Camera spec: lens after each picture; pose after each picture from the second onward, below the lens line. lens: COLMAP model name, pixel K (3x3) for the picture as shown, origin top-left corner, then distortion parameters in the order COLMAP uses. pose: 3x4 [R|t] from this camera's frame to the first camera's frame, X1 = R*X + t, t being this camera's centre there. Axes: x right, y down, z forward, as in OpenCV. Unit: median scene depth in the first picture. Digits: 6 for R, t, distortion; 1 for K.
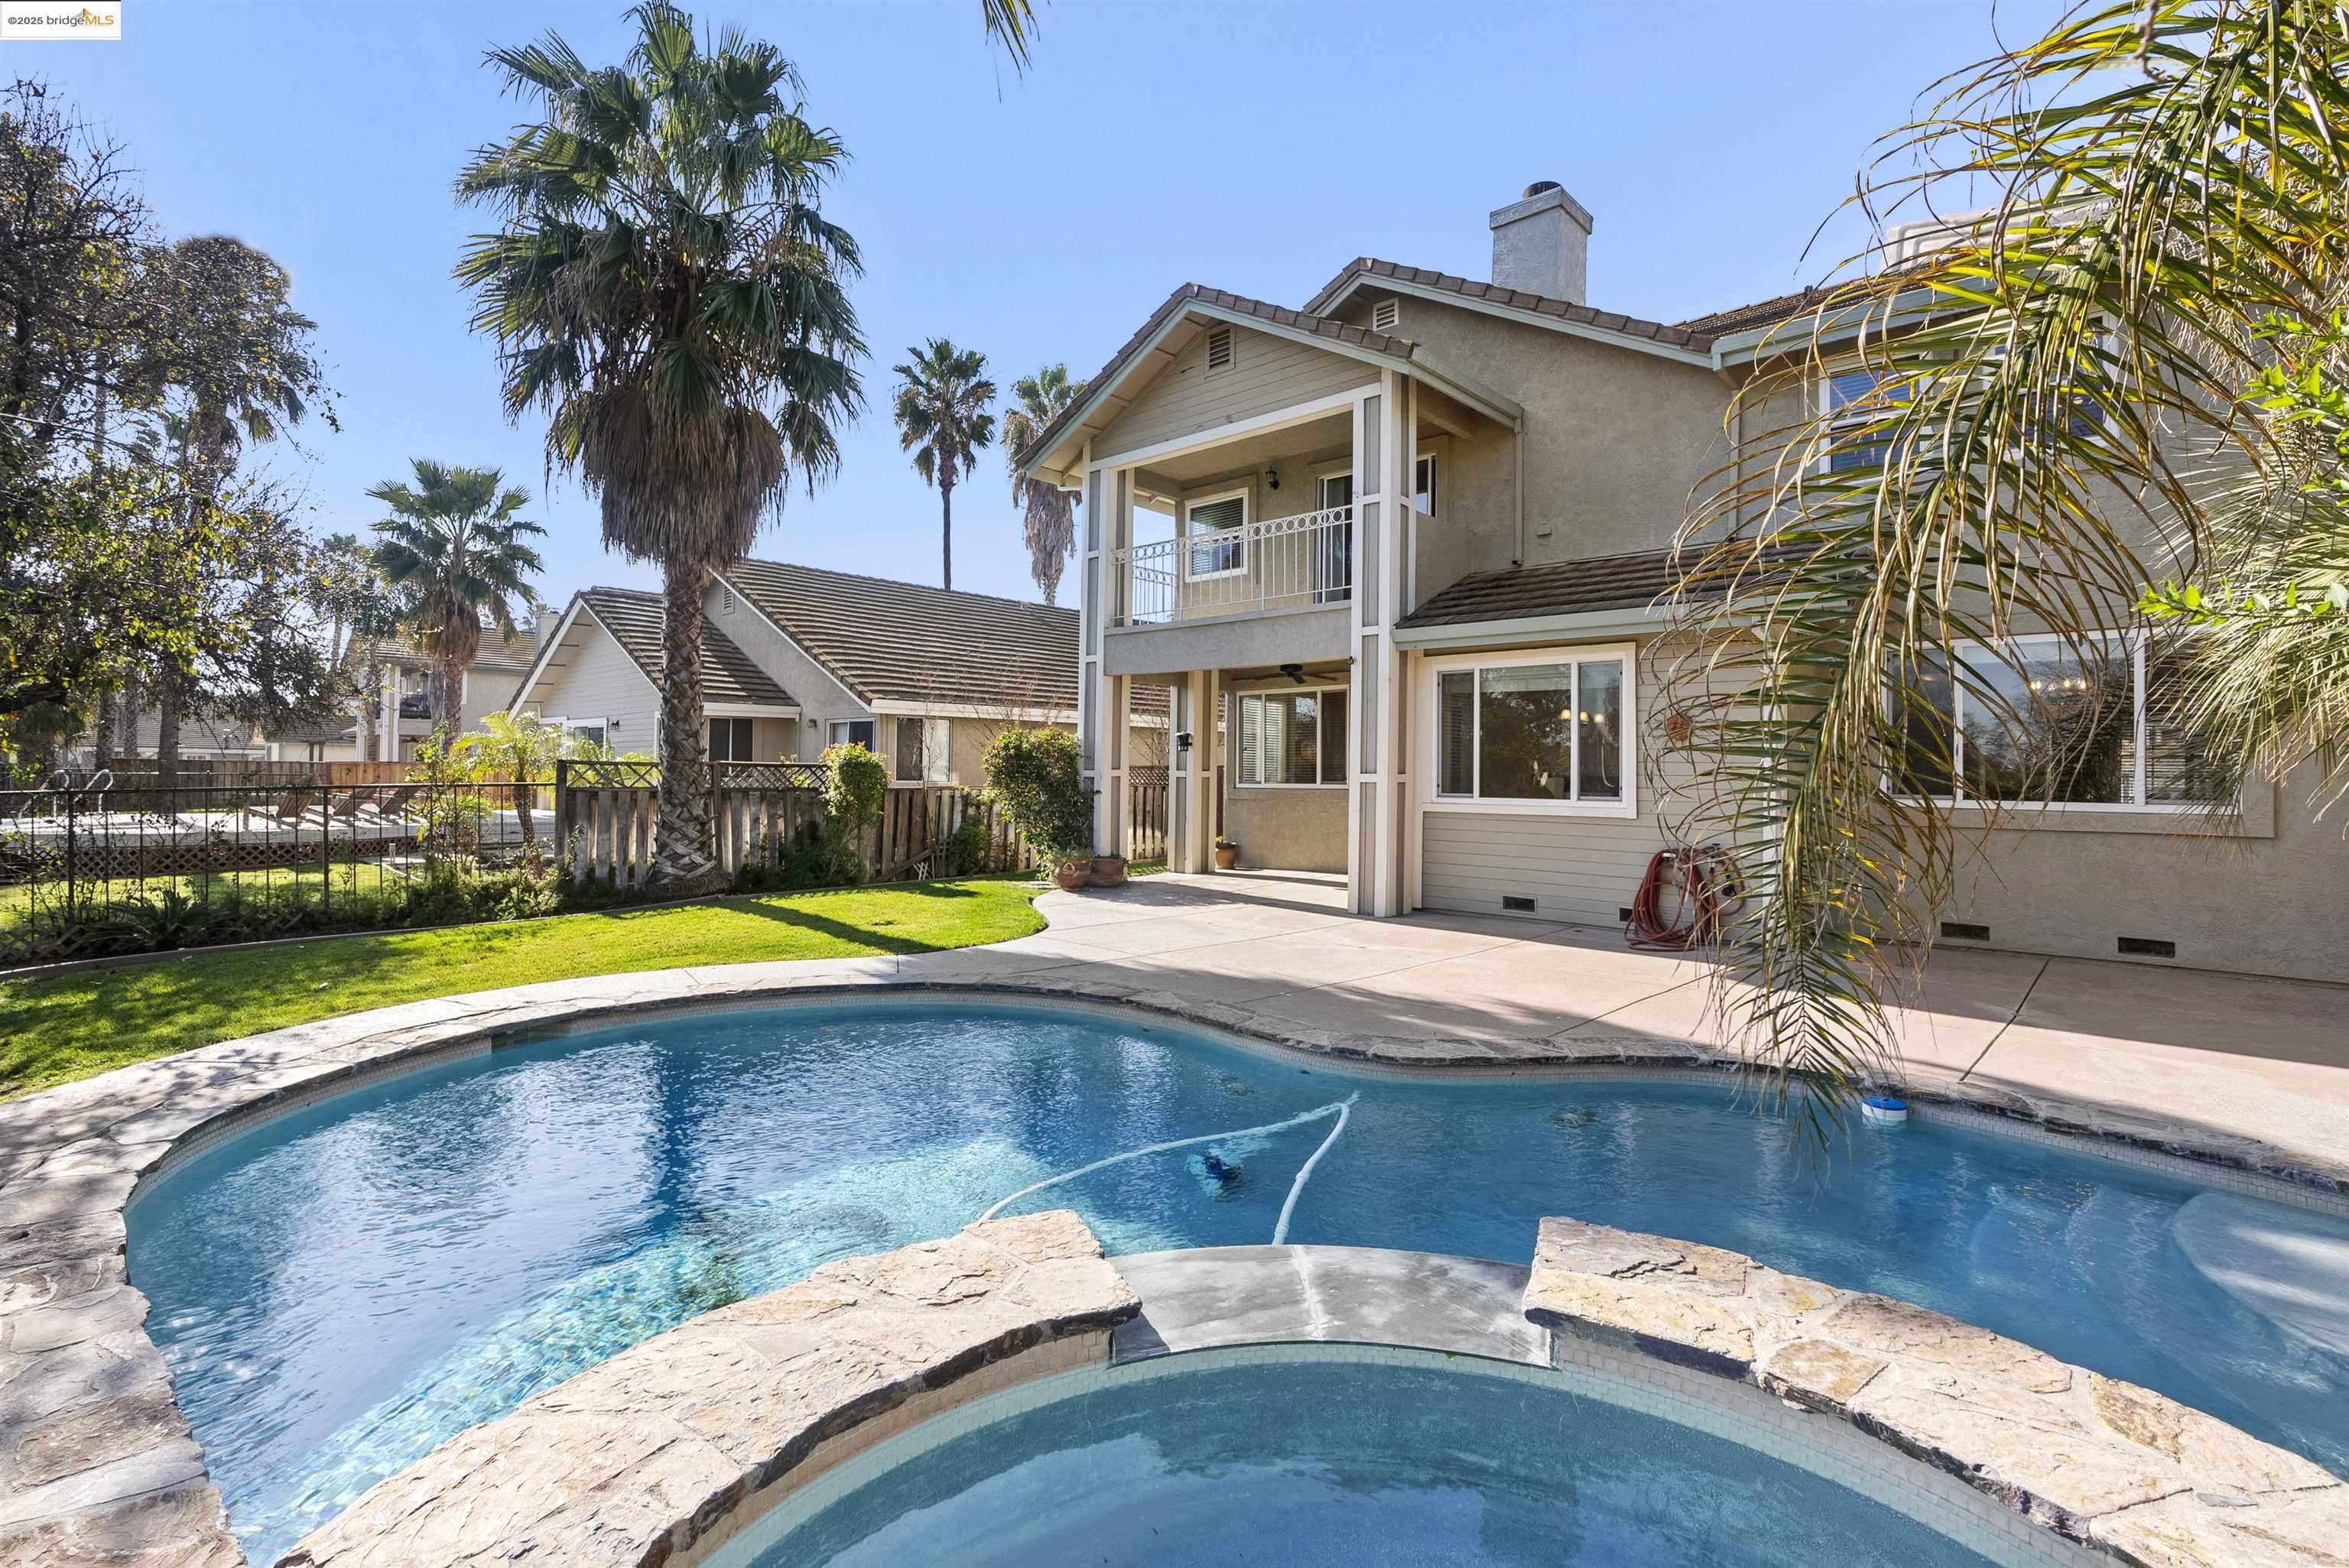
lens RADIAL K [[1066.8, 0, 1173.8], [0, 1066.8, 761.4], [0, 0, 1]] dist [-0.006141, 0.001116]
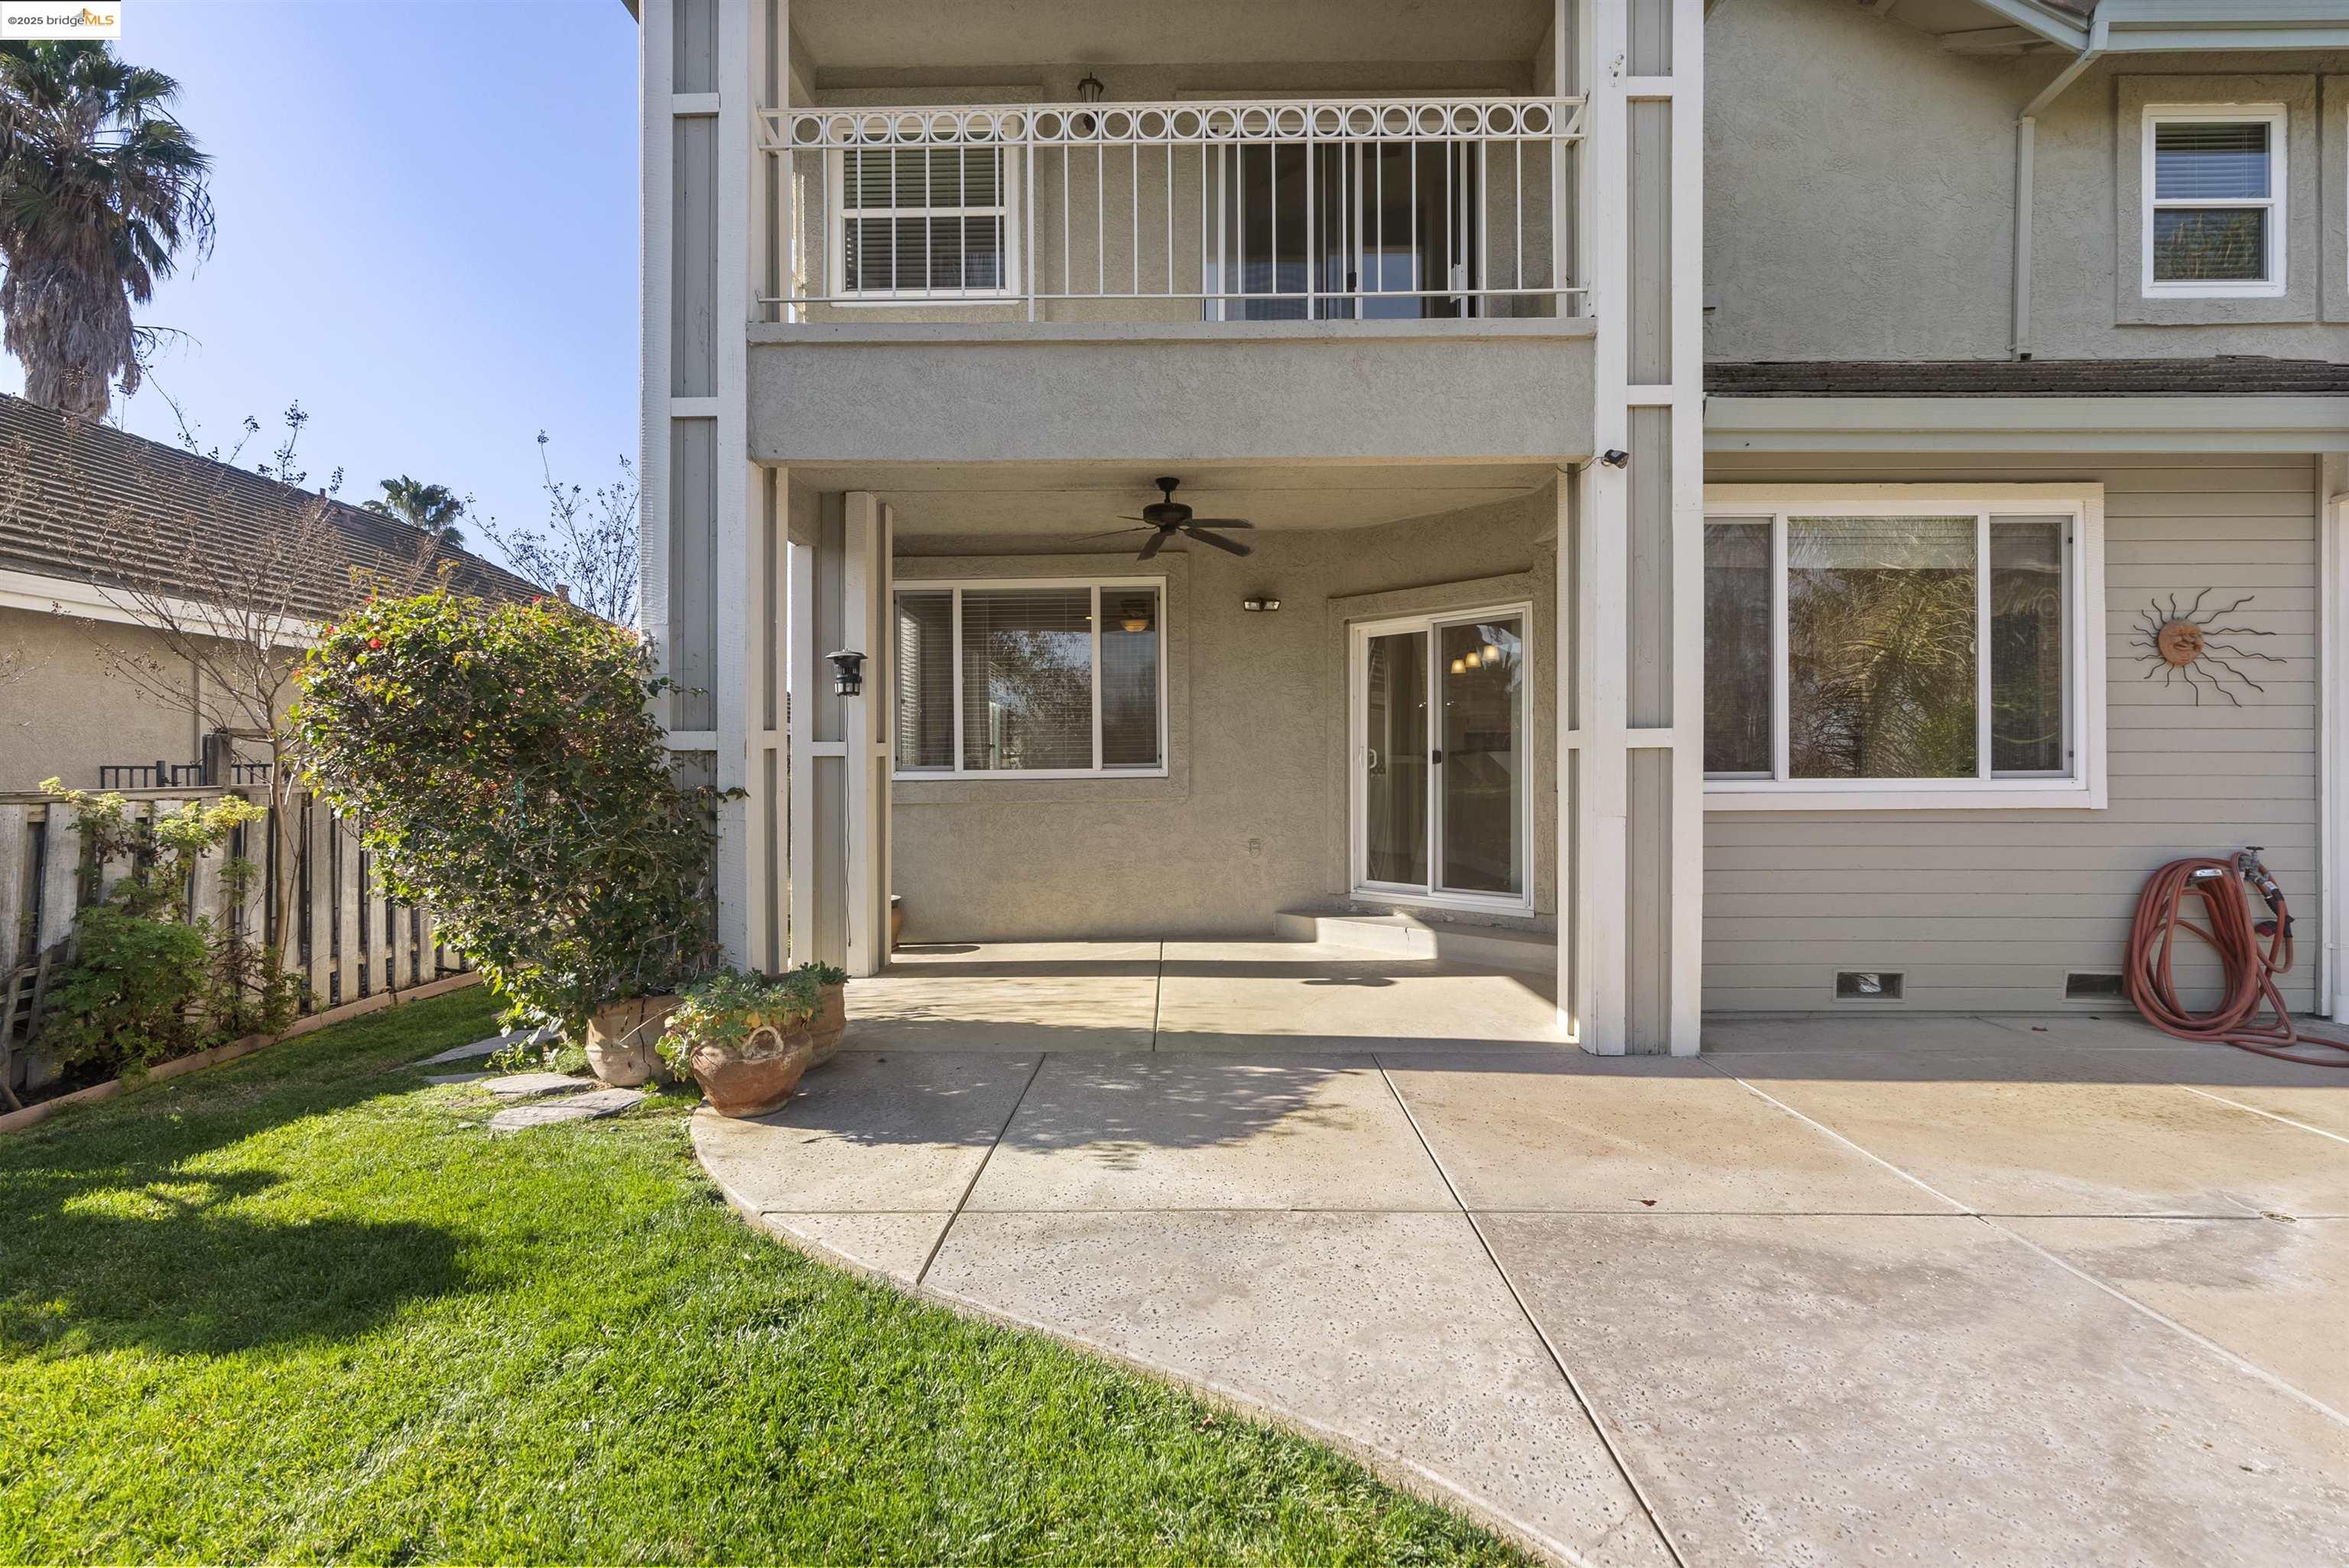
lens RADIAL K [[1066.8, 0, 1190.6], [0, 1066.8, 780.7], [0, 0, 1]] dist [-0.006141, 0.001116]
pose [[0.734496, -0.019115, 0.678344, -0.188356], [0.004672, 0.999722, 0.023111, 0.016572], [-0.678597, -0.013806, 0.734381, 0.621365]]
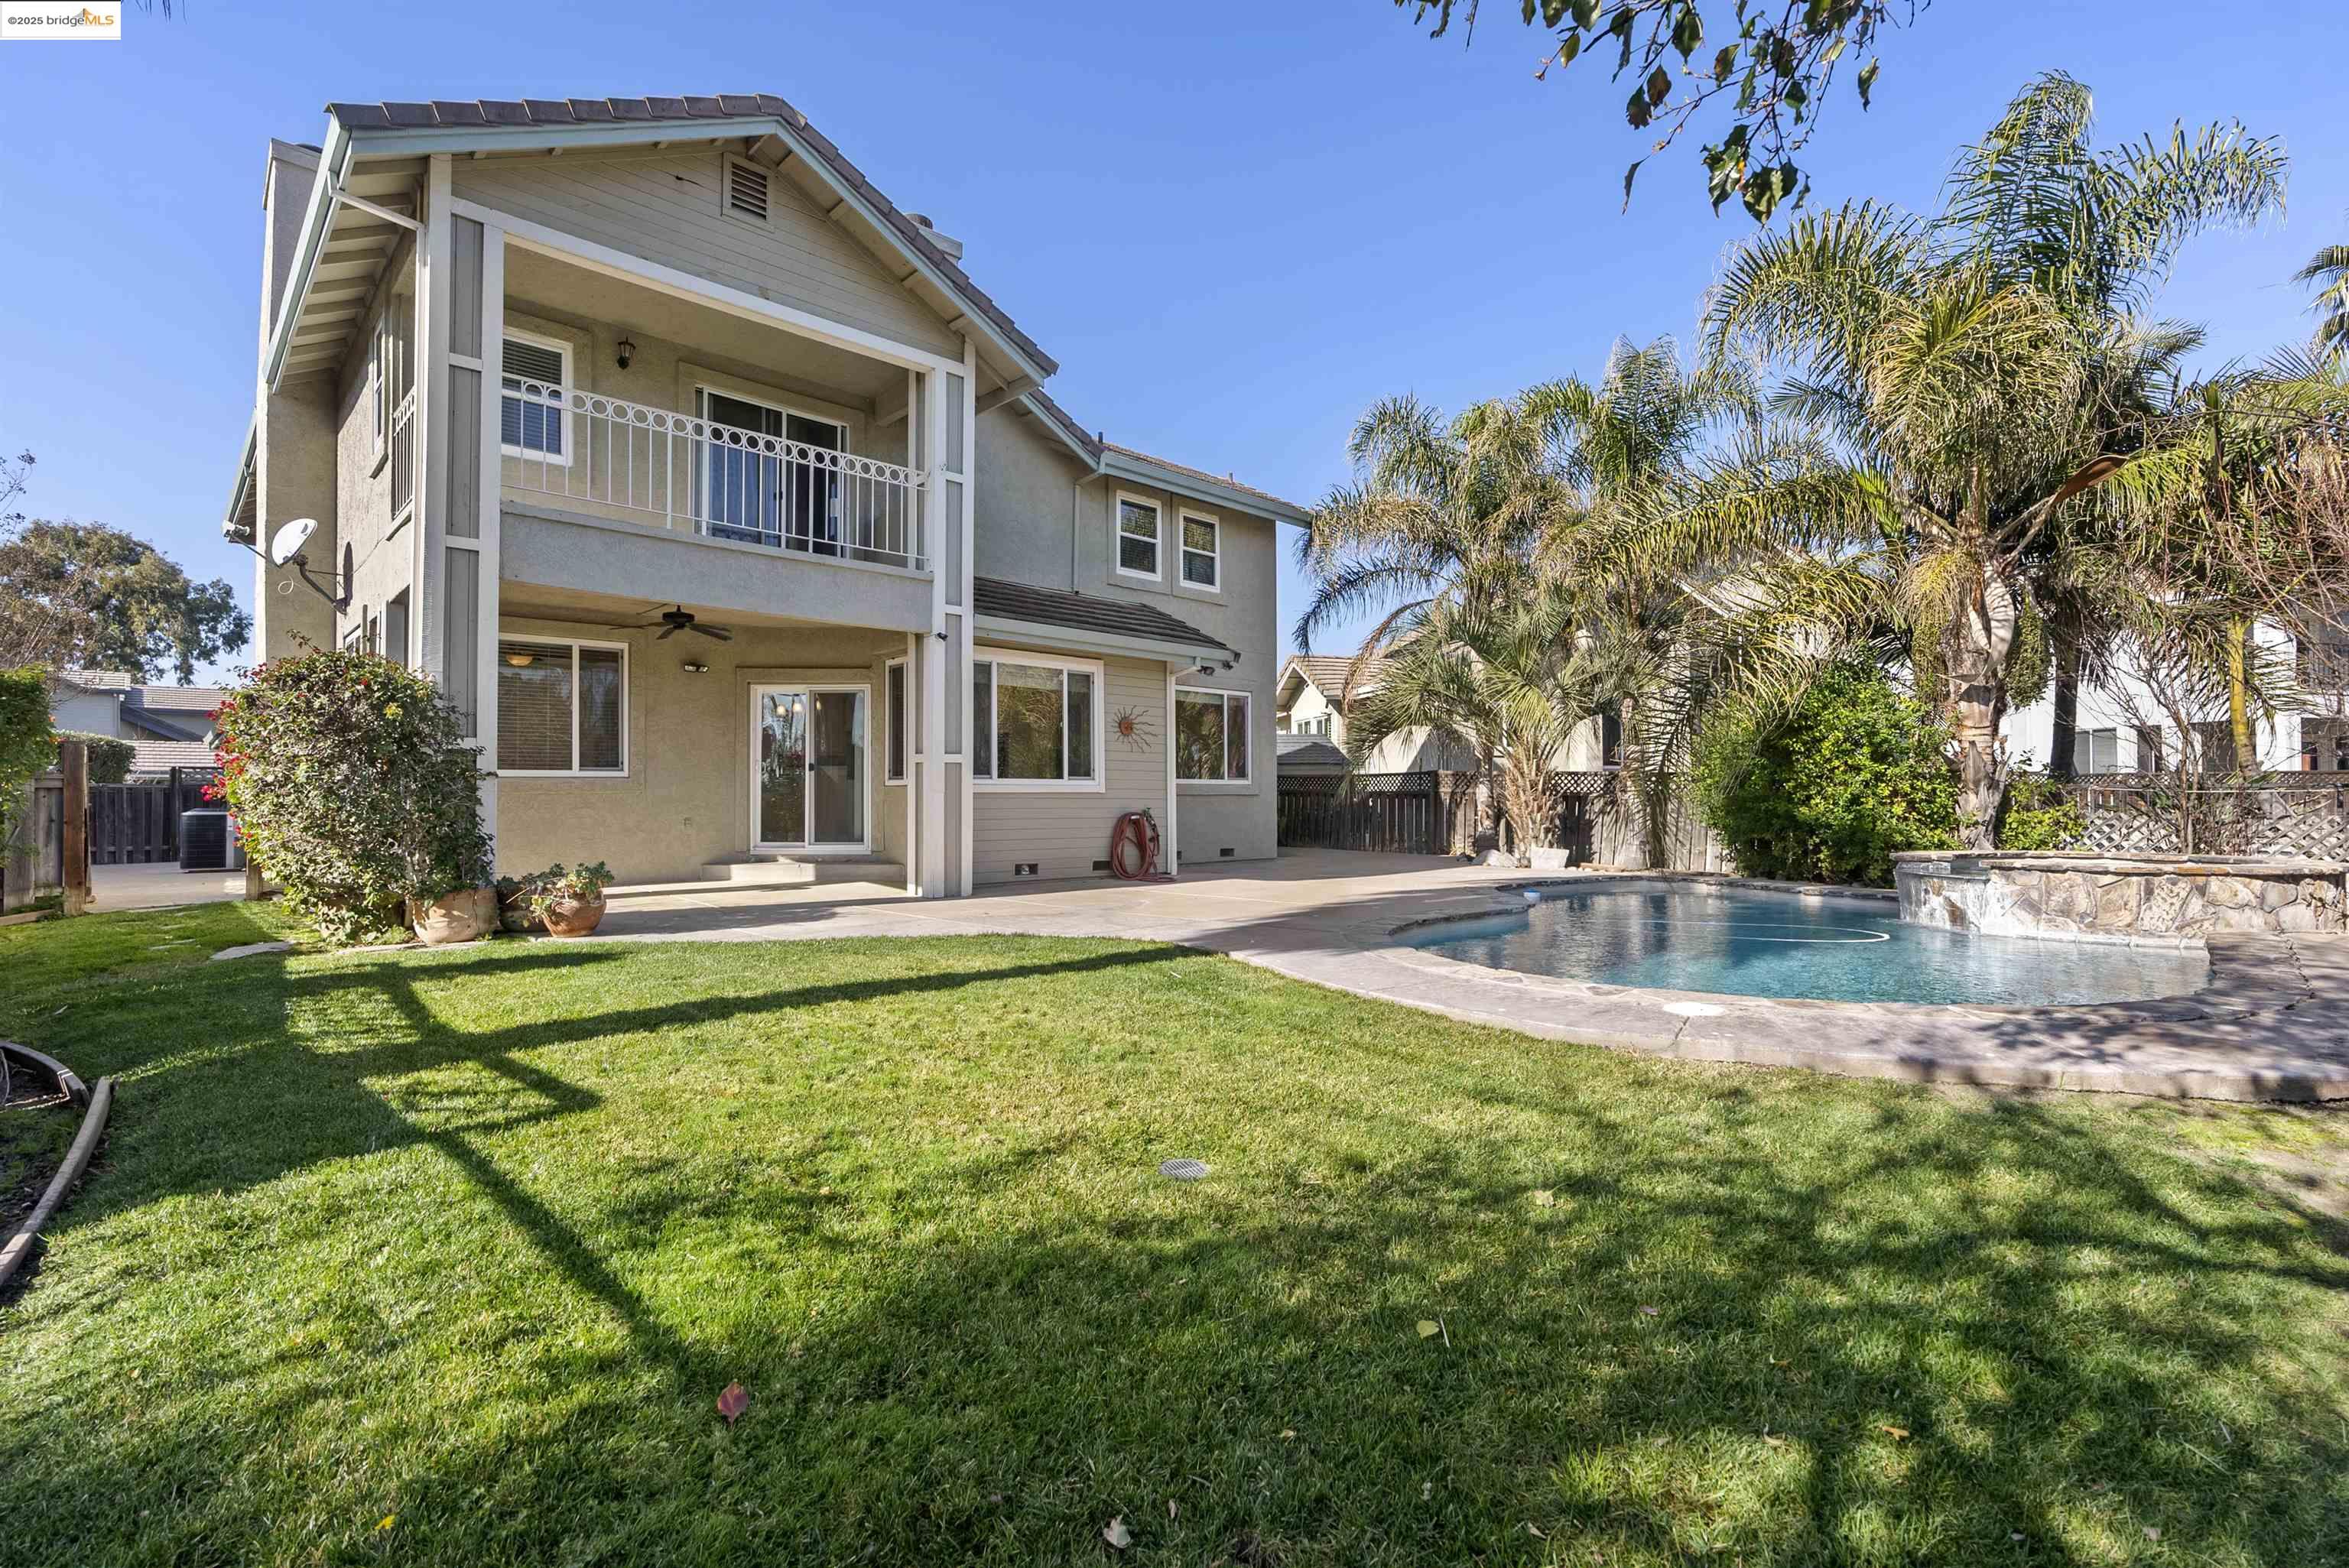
lens RADIAL K [[1066.8, 0, 1170.9], [0, 1066.8, 793.6], [0, 0, 1]] dist [-0.006141, 0.001116]
pose [[0.048636, -0.012437, 0.998739, -0.615417], [-0.011334, 0.999851, 0.013003, 0.024726], [-0.998752, -0.011952, 0.048488, 0.575376]]
